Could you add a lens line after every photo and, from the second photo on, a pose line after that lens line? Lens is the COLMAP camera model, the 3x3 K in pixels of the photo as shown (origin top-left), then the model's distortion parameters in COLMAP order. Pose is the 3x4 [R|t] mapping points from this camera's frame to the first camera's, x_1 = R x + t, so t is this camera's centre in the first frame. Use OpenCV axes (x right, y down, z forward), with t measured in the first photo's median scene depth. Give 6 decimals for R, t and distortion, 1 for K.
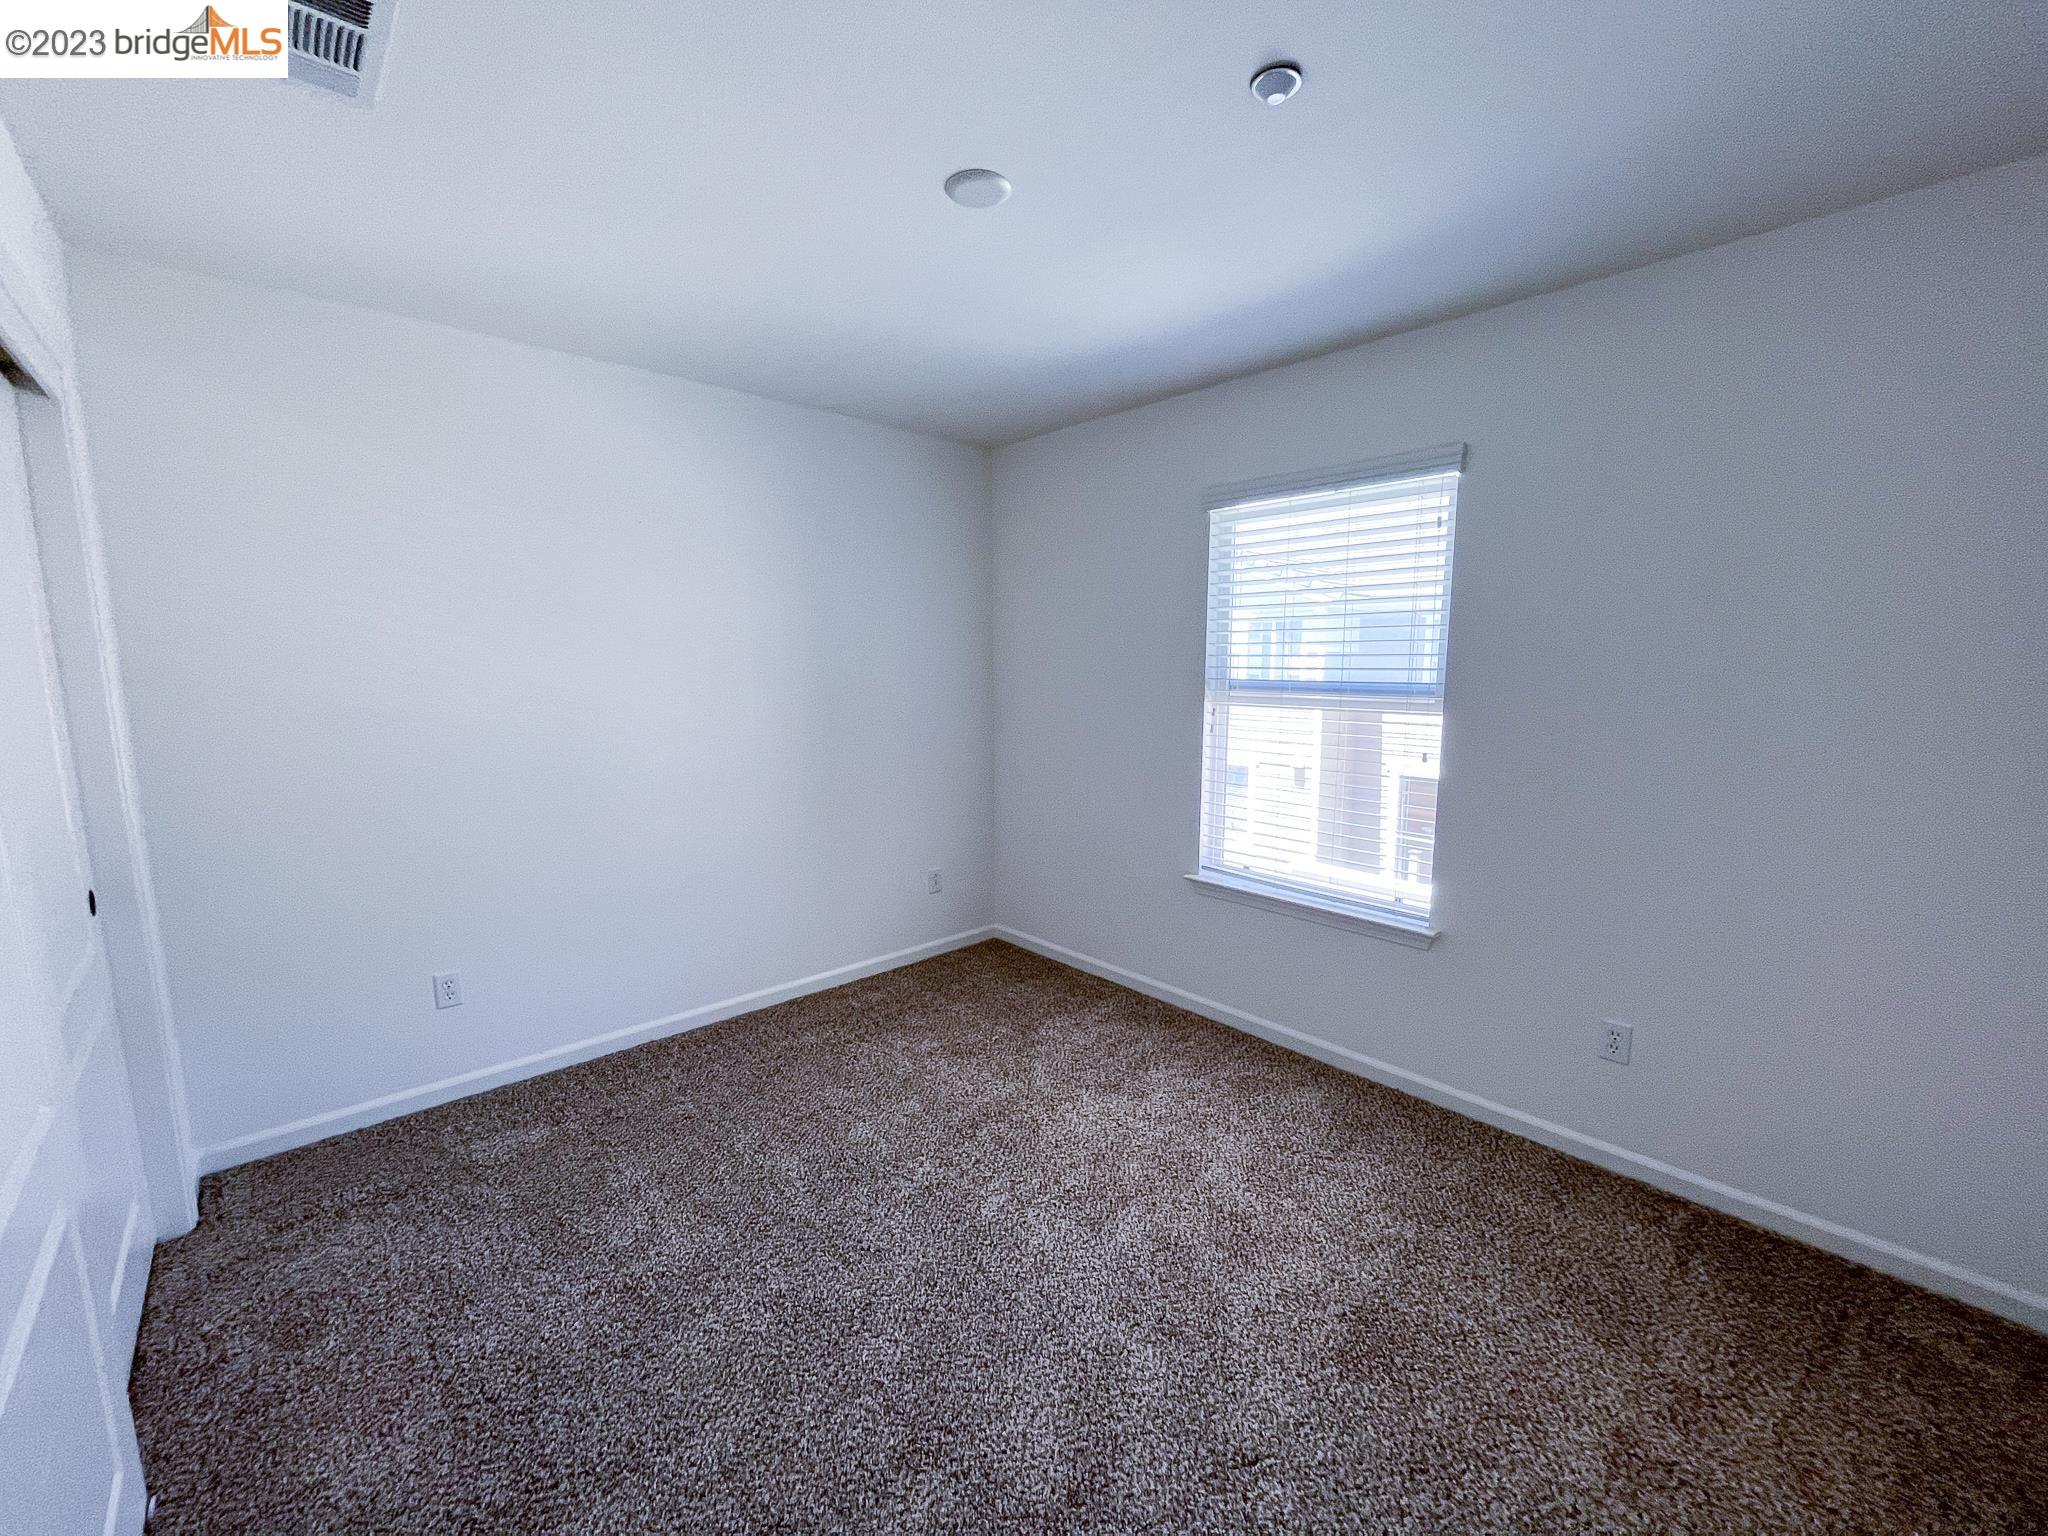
lens RADIAL K [[830.3, 0, 1018.4], [0, 830.3, 764.0], [0, 0, 1]] dist [0.001072, -0.001882]
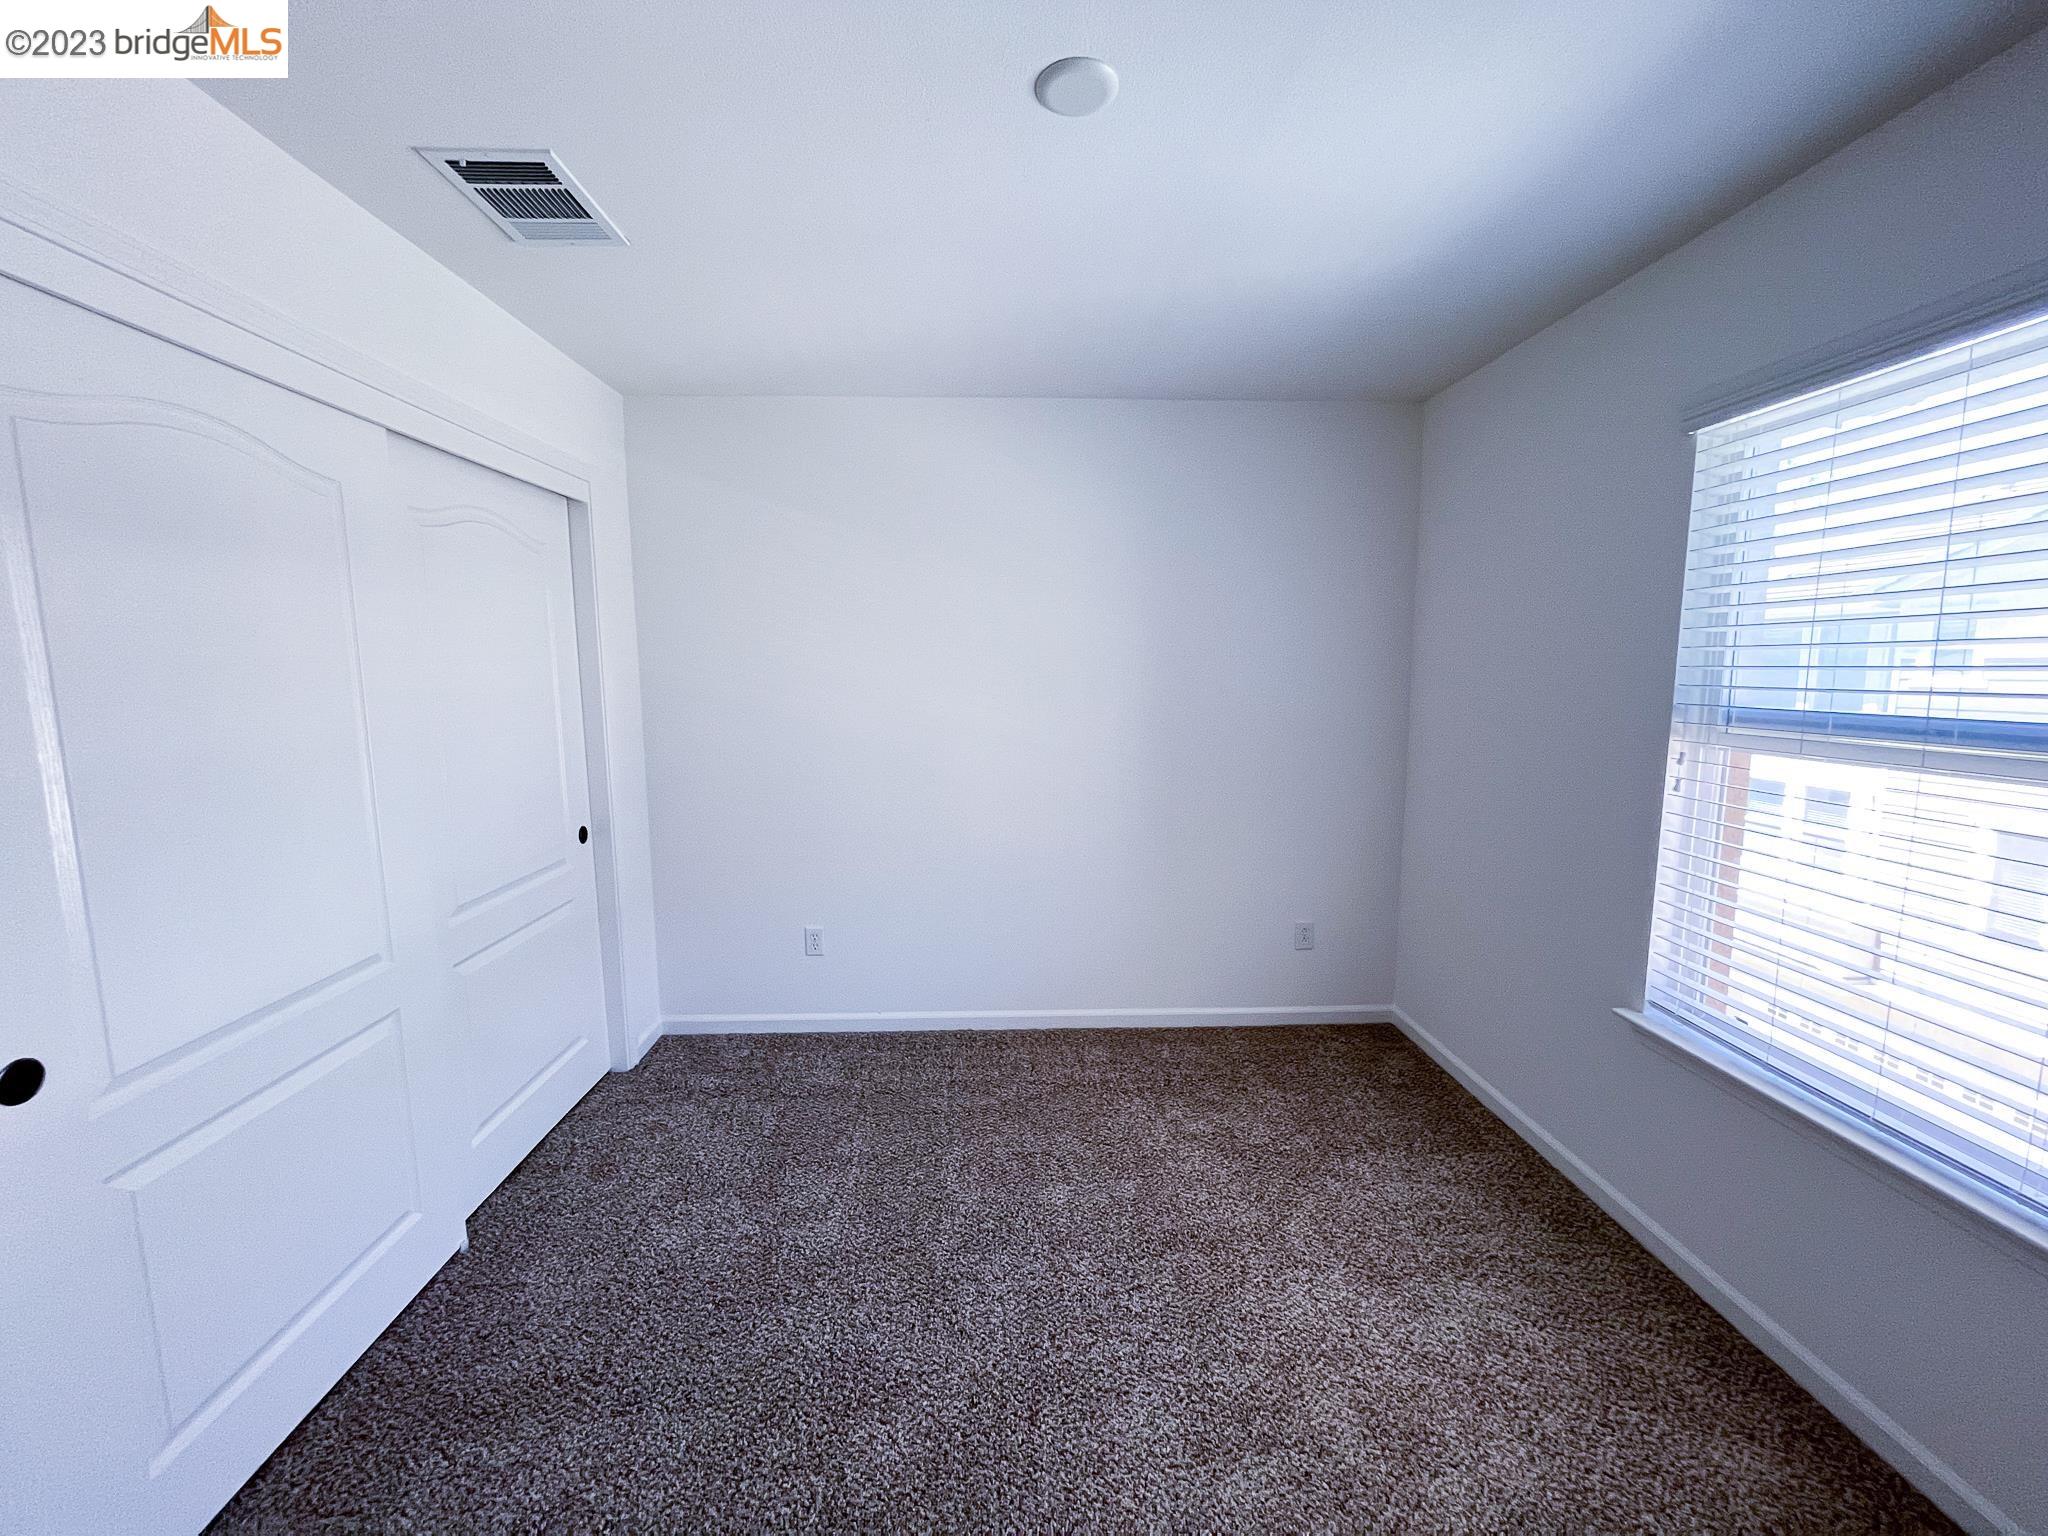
lens RADIAL K [[830.3, 0, 1015.9], [0, 830.3, 767.7], [0, 0, 1]] dist [0.001072, -0.001882]
pose [[0.755938, 0.077439, -0.650047, 0.273249], [-0.080288, 0.996450, 0.025339, -0.033477], [0.649701, 0.033036, 0.759471, 0.221501]]
